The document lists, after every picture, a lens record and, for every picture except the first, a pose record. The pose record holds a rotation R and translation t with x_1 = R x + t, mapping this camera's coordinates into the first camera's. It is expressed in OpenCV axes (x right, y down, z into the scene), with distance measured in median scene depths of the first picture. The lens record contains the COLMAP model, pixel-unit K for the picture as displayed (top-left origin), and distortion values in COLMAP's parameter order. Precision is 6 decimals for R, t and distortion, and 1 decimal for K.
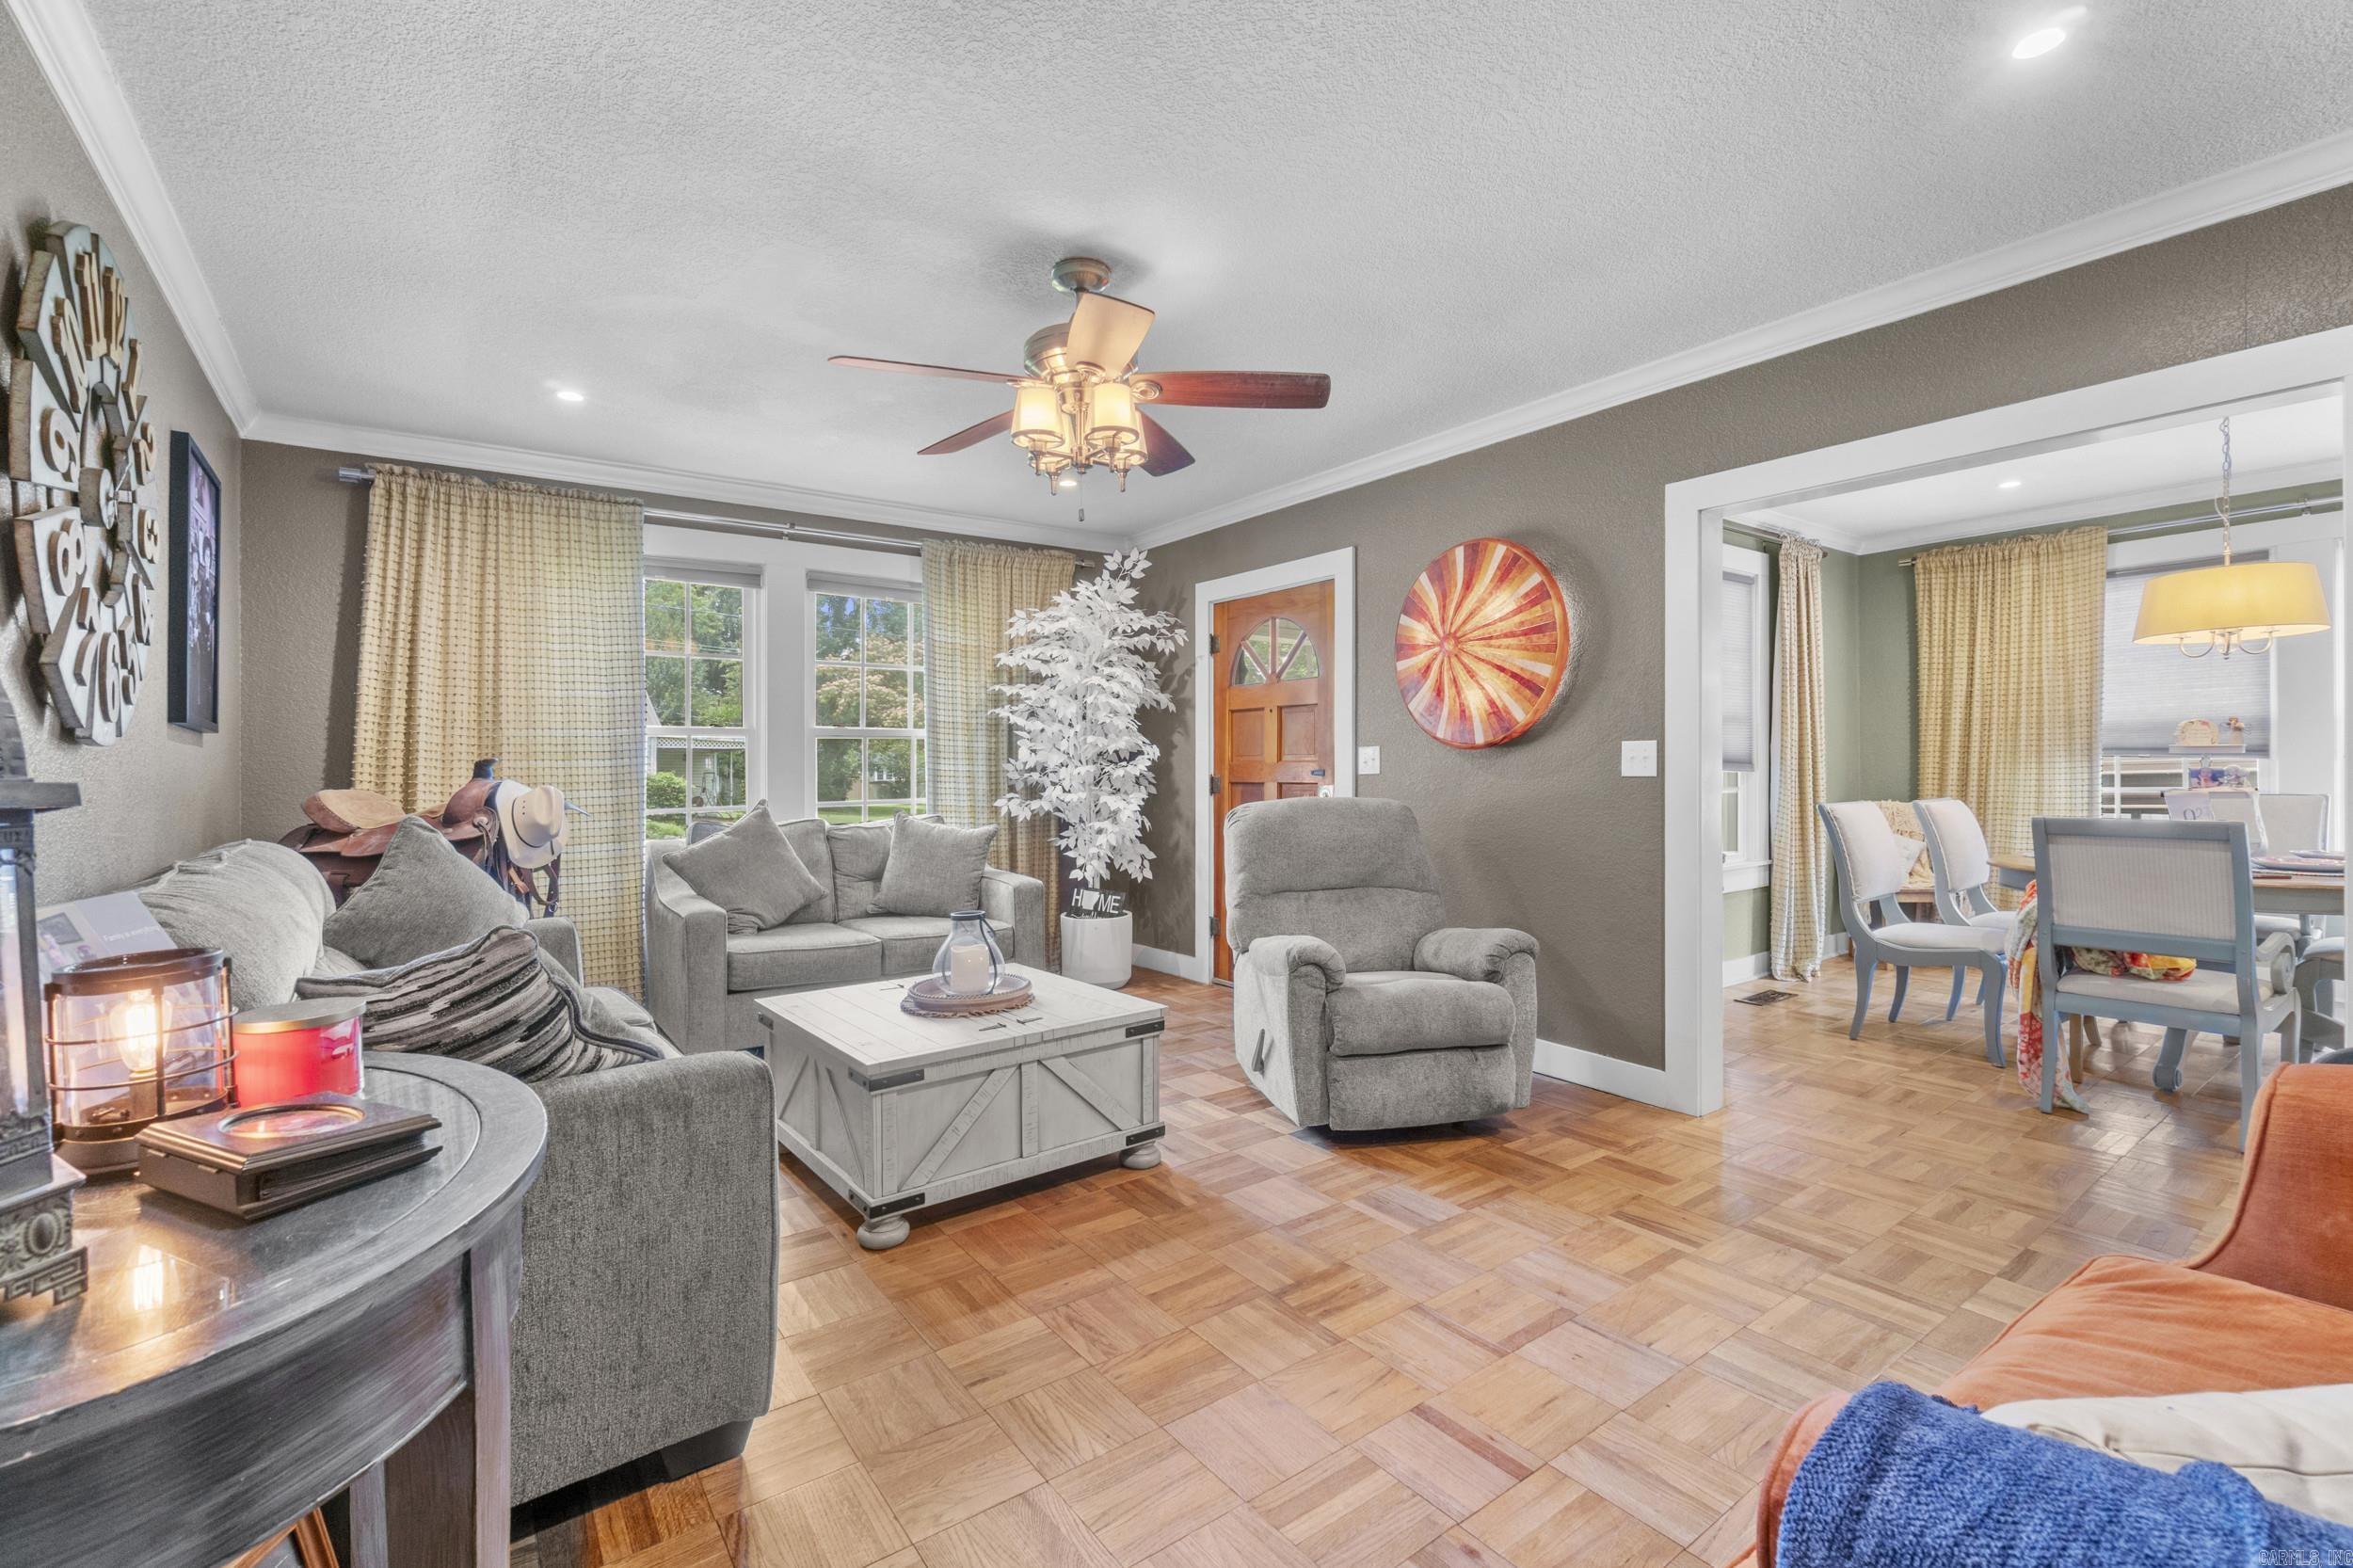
lens RADIAL K [[1027.1, 0, 1168.7], [0, 1027.1, 775.2], [0, 0, 1]] dist [-0.007274, 0.001728]
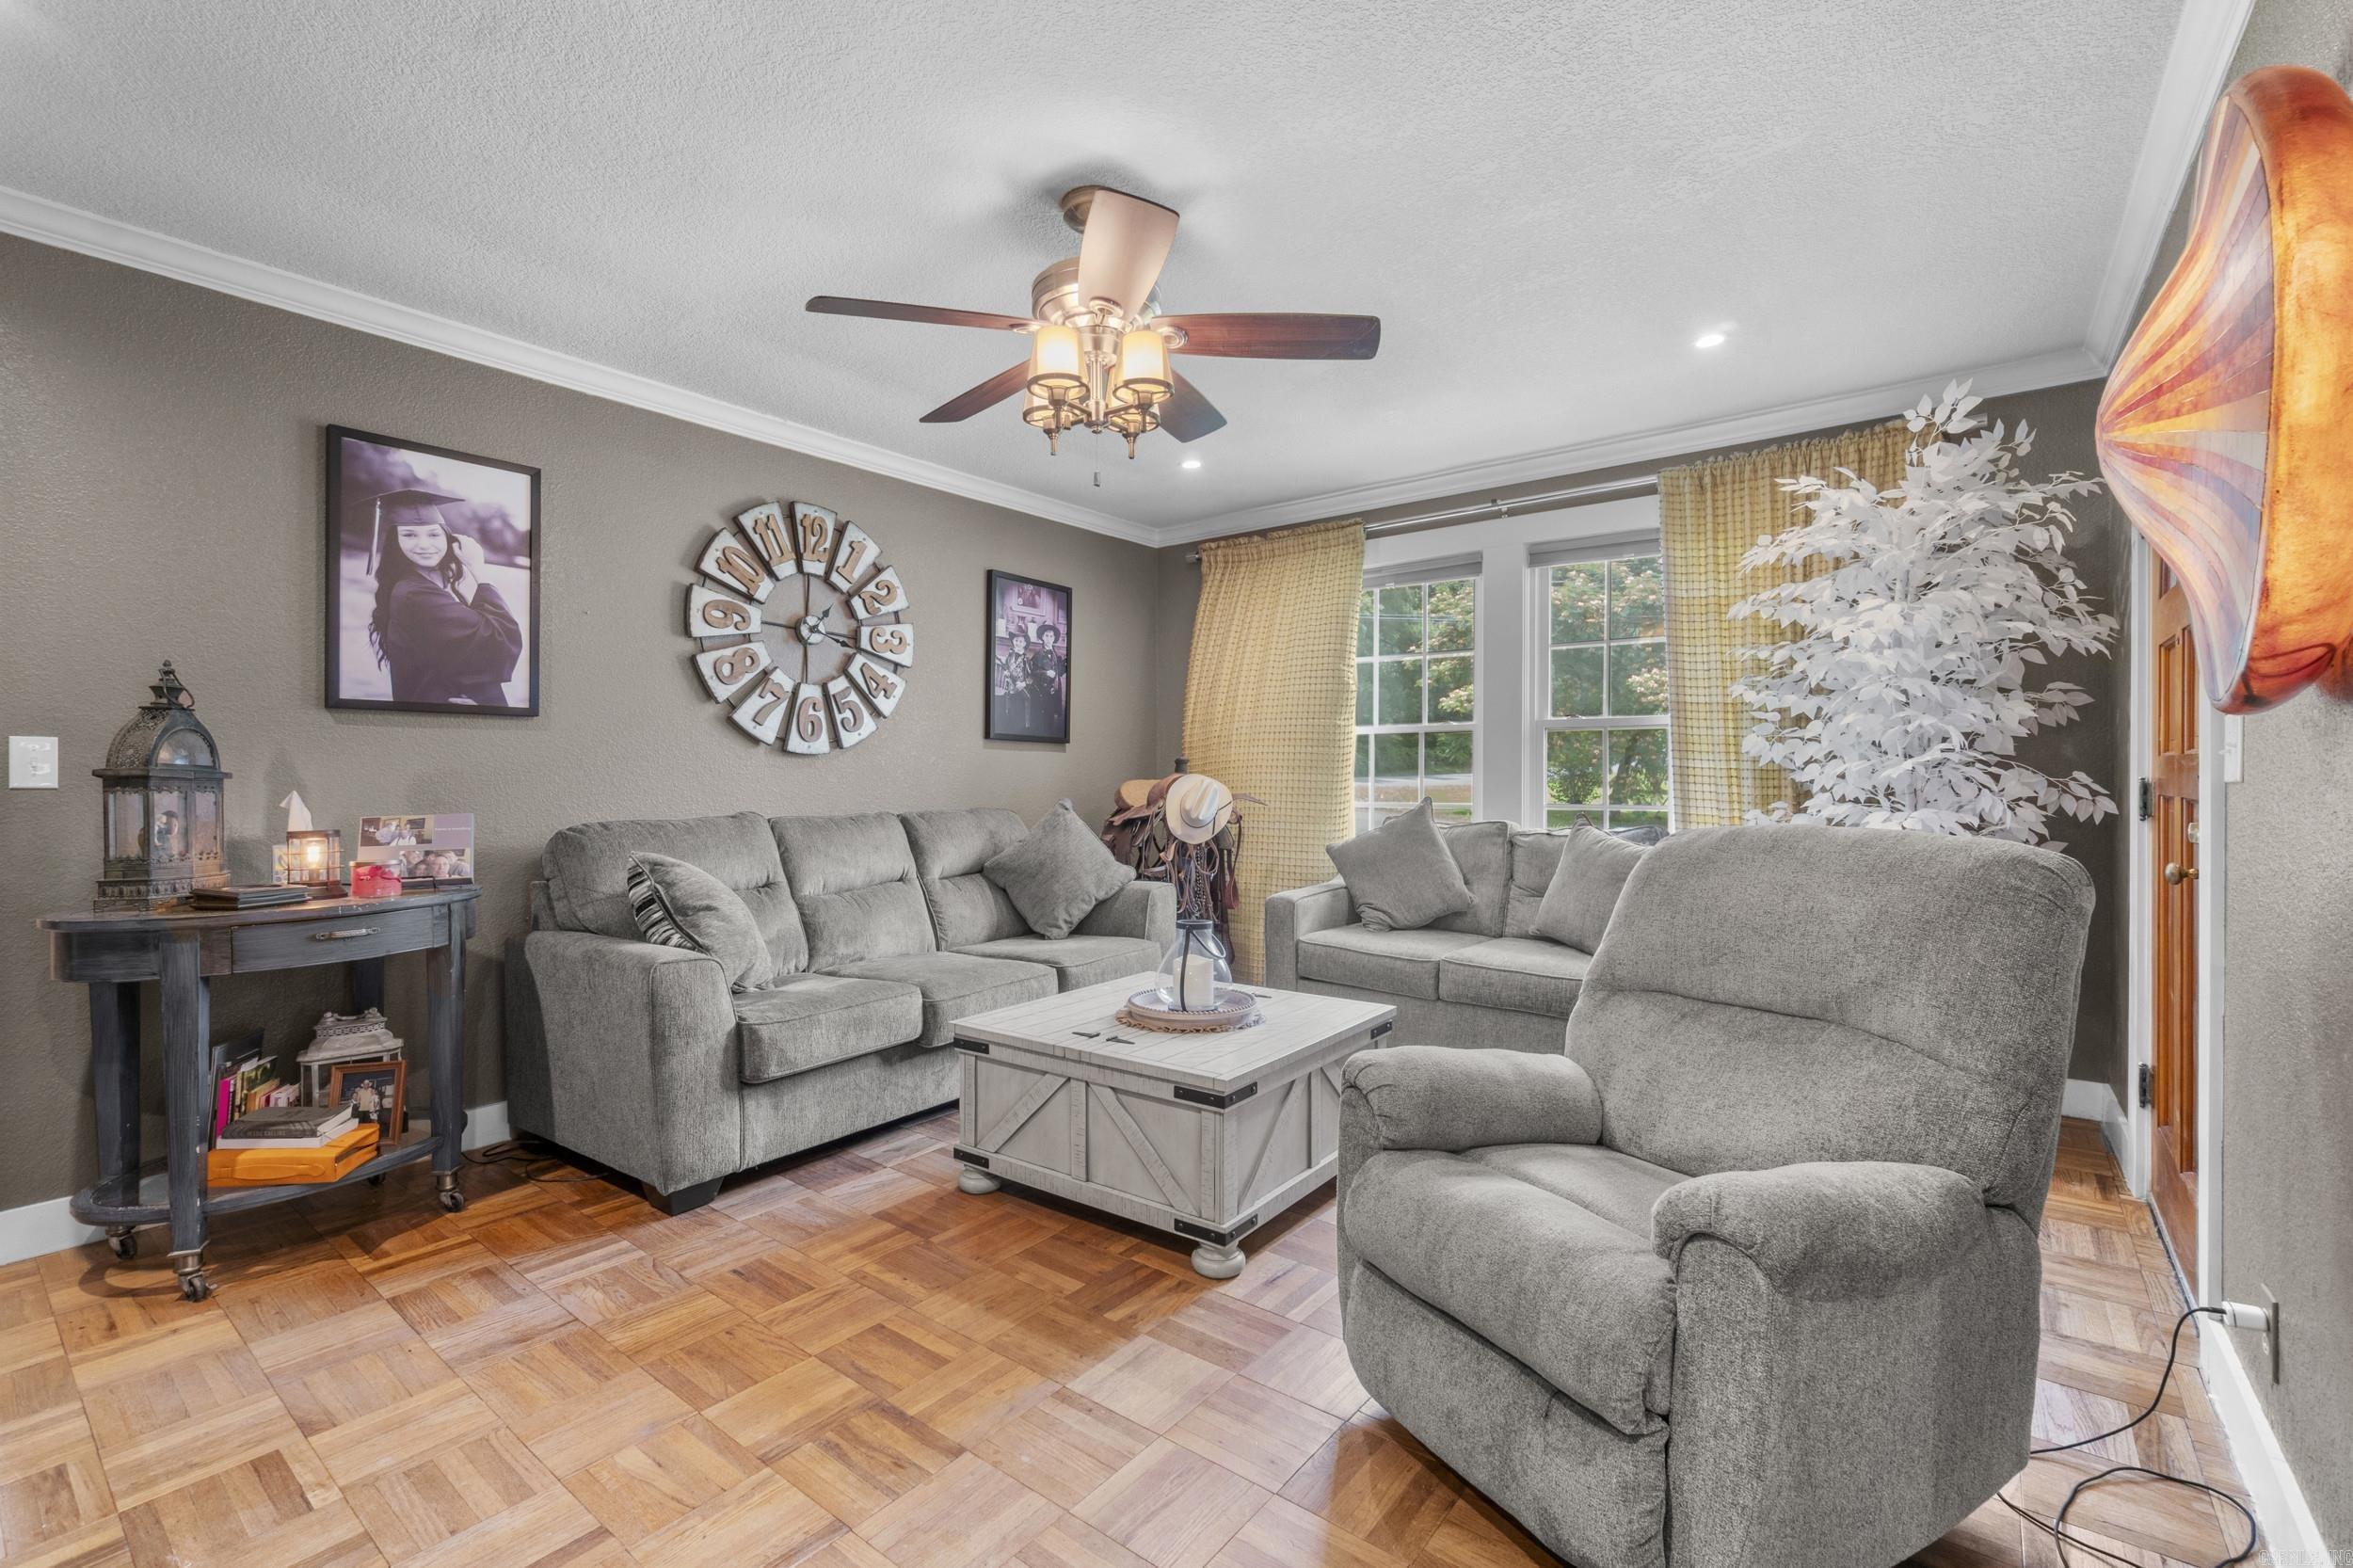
lens RADIAL K [[1027.1, 0, 1168.6], [0, 1027.1, 782.1], [0, 0, 1]] dist [-0.007274, 0.001728]
pose [[0.264758, 0.017400, -0.964158, 0.497468], [-0.008615, 0.999840, 0.015678, -0.004156], [0.964276, 0.004155, 0.264865, 0.526494]]
